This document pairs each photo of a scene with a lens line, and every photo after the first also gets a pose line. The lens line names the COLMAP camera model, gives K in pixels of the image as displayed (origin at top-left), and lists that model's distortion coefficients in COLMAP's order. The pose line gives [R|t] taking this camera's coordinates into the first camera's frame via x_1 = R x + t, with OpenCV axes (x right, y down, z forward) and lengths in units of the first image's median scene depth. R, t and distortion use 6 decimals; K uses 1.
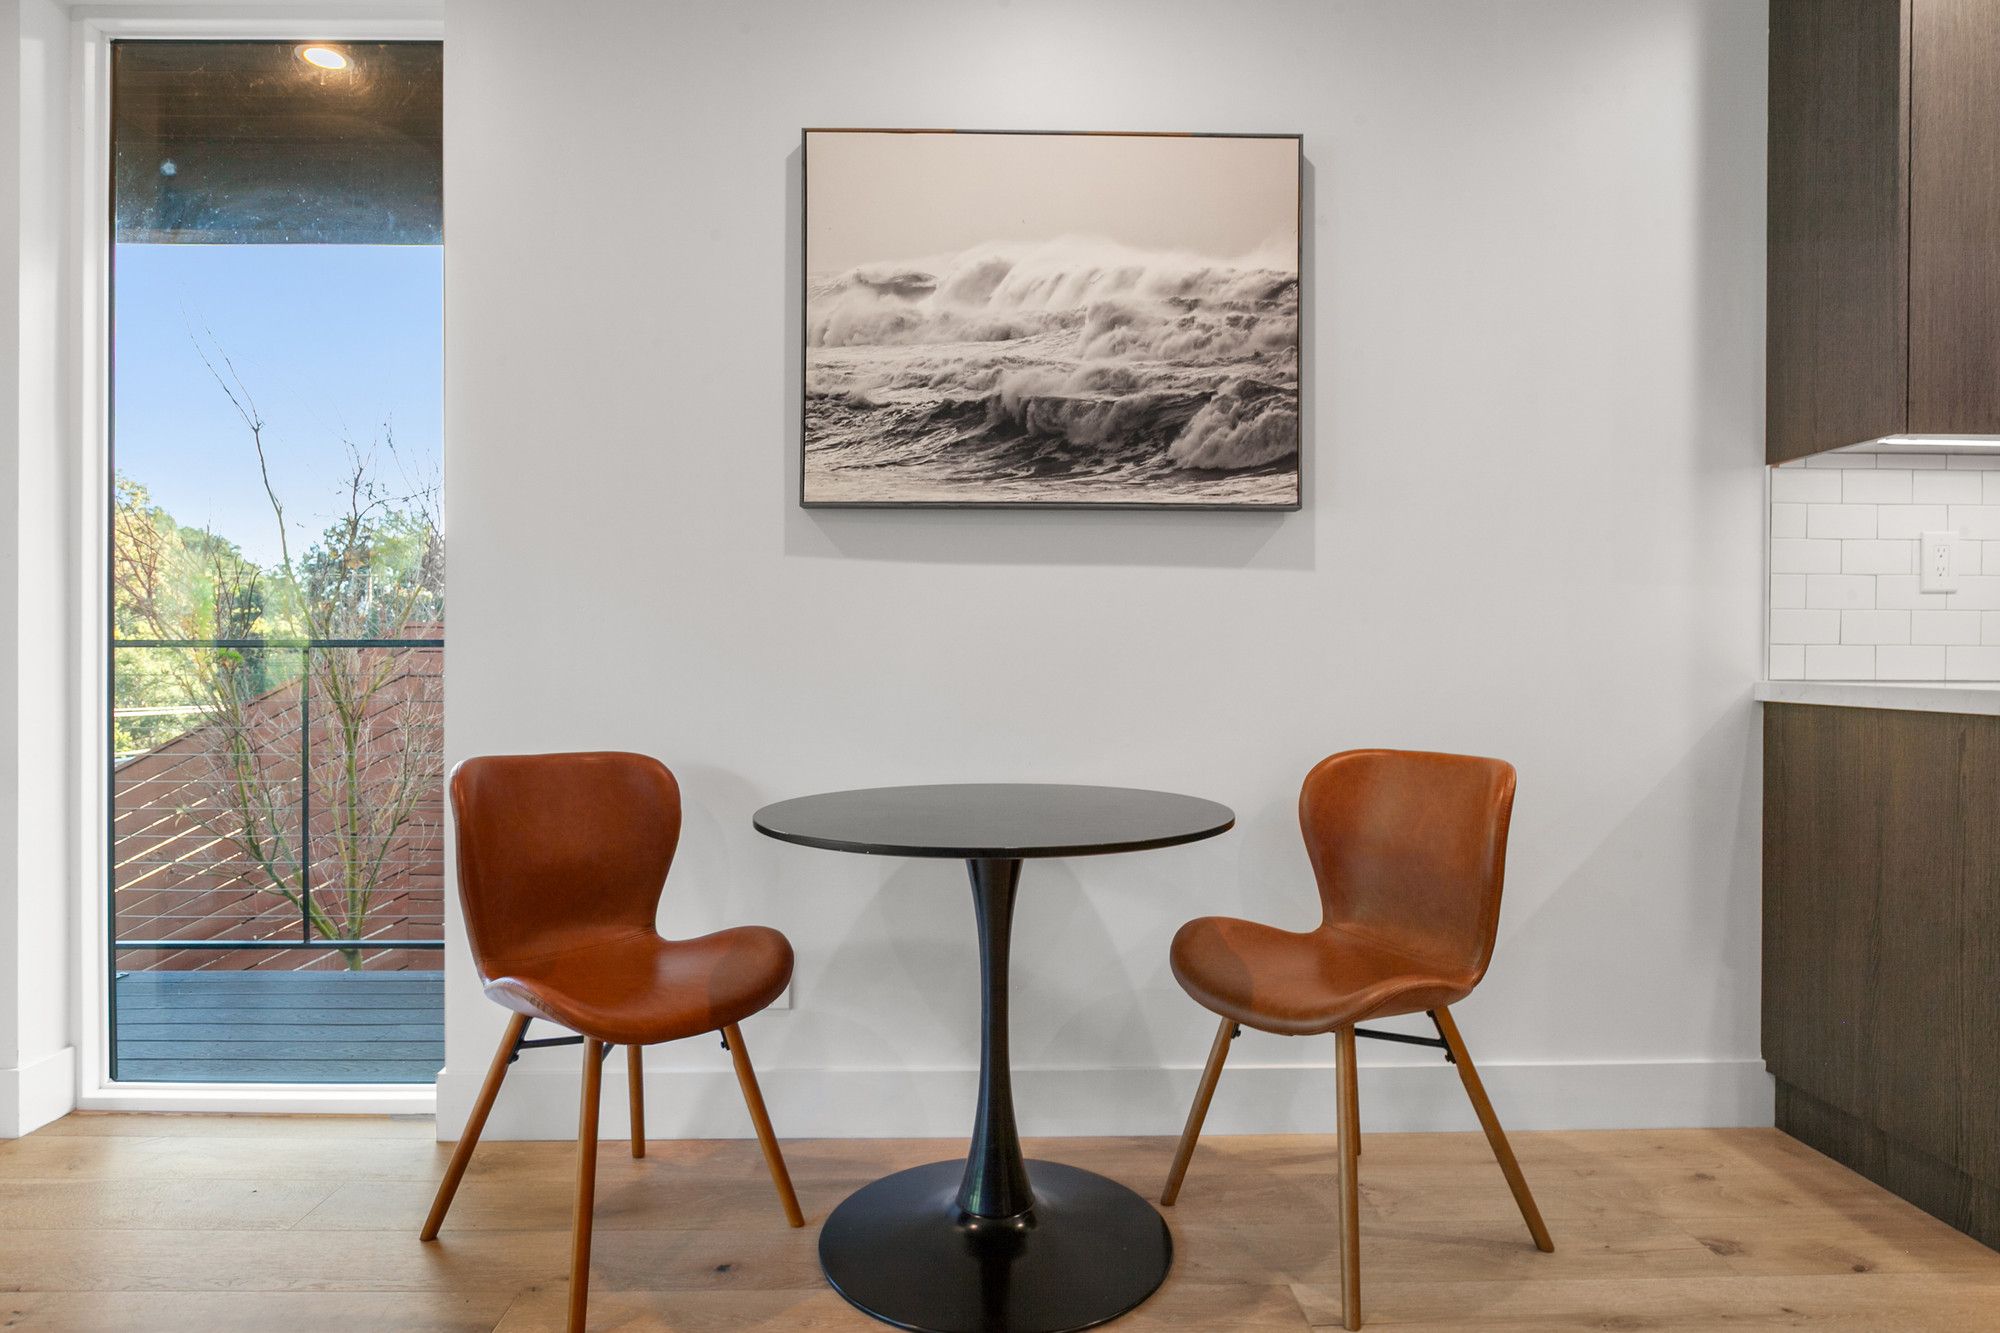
lens RADIAL K [[1154.3, 0, 993.7], [0, 1154.3, 666.2], [0, 0, 1]] dist [-0.002406, -0.002446]
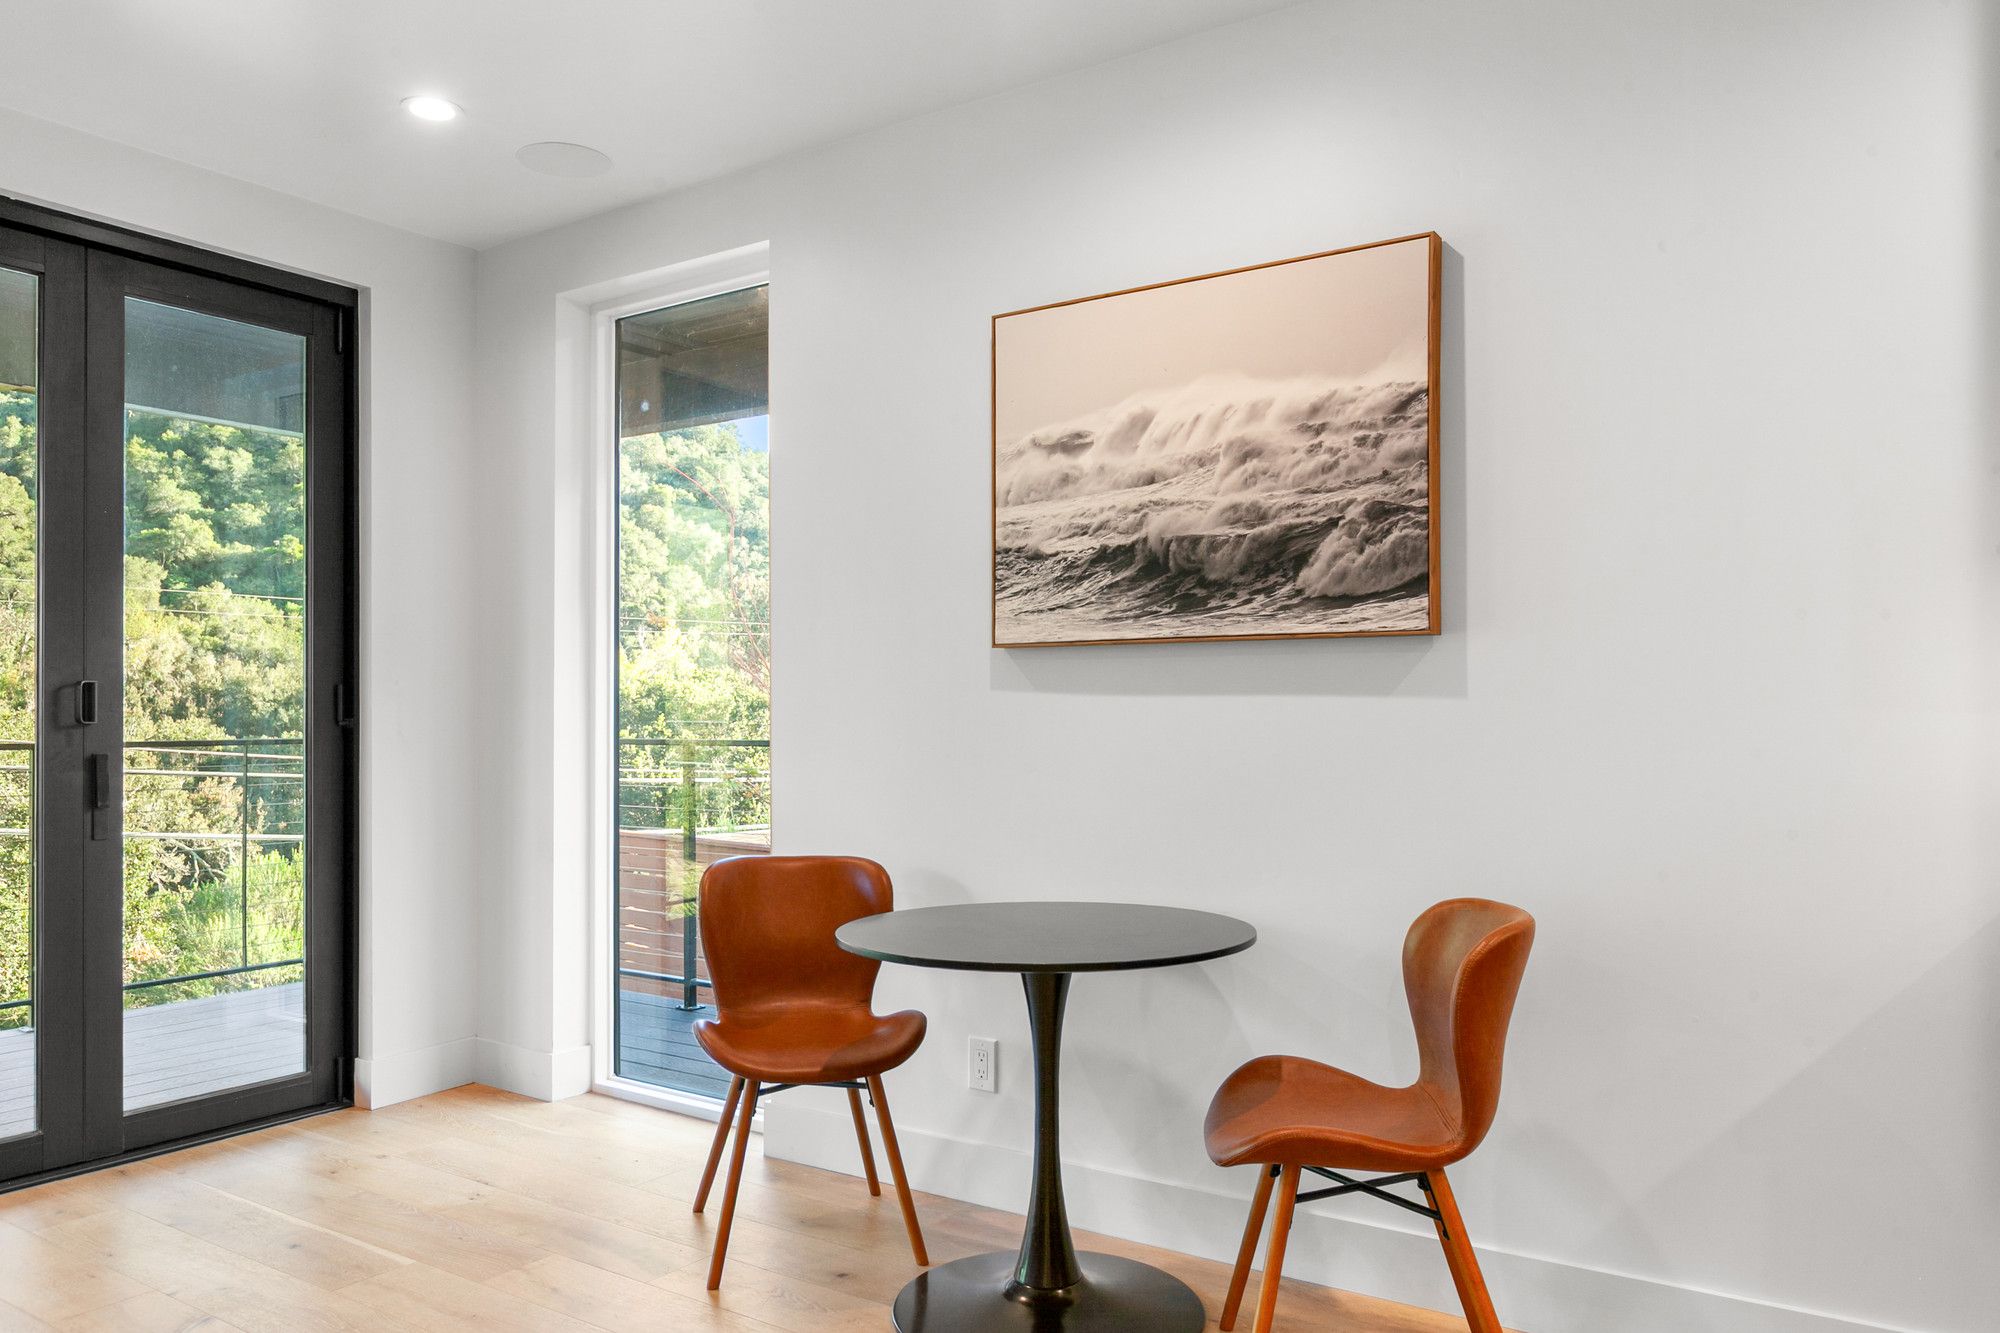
lens RADIAL K [[1418.5, 0, 978.9], [0, 1418.5, 724.0], [0, 0, 1]] dist [0.005168, 0.002389]
pose [[0.812615, -0.000929, -0.582801, 0.636032], [-0.002992, 0.999979, -0.005766, -0.056324], [0.582794, 0.006429, 0.812595, -0.140581]]
